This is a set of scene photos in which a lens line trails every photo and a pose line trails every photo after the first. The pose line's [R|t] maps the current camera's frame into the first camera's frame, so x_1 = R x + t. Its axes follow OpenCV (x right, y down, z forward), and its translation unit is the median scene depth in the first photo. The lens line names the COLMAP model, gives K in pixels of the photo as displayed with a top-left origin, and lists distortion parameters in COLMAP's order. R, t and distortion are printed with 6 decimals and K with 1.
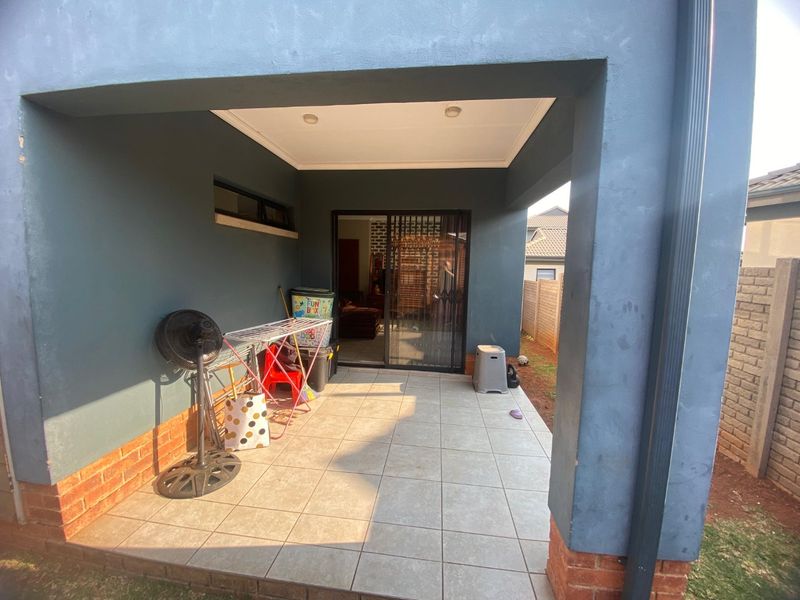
lens RADIAL K [[323.9, 0, 400.9], [0, 323.9, 298.2], [0, 0, 1]] dist [-0.009583, -0.003375]
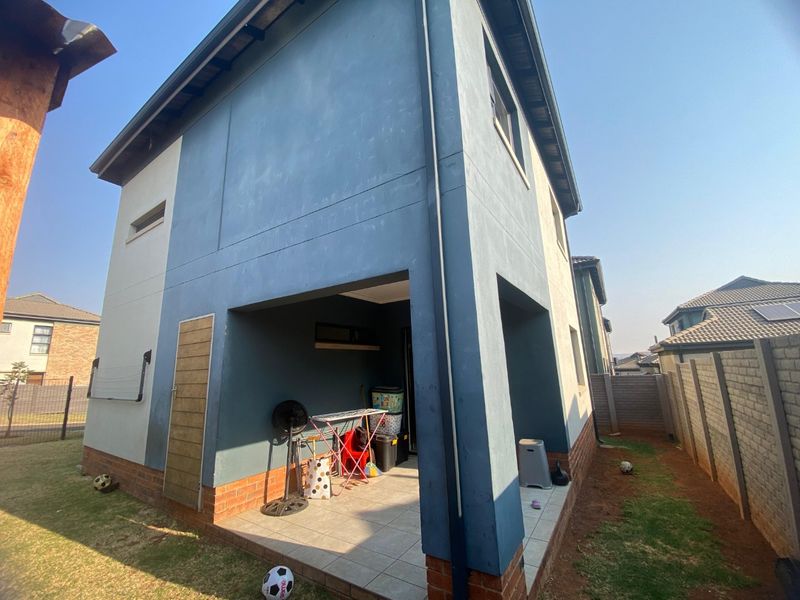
lens RADIAL K [[323.9, 0, 397.8], [0, 323.9, 298.4], [0, 0, 1]] dist [-0.009583, -0.003375]
pose [[0.896699, -0.135708, -0.421325, 0.623414], [0.002765, 0.953542, -0.301248, 0.037698], [0.442632, 0.268964, 0.855415, -0.360591]]
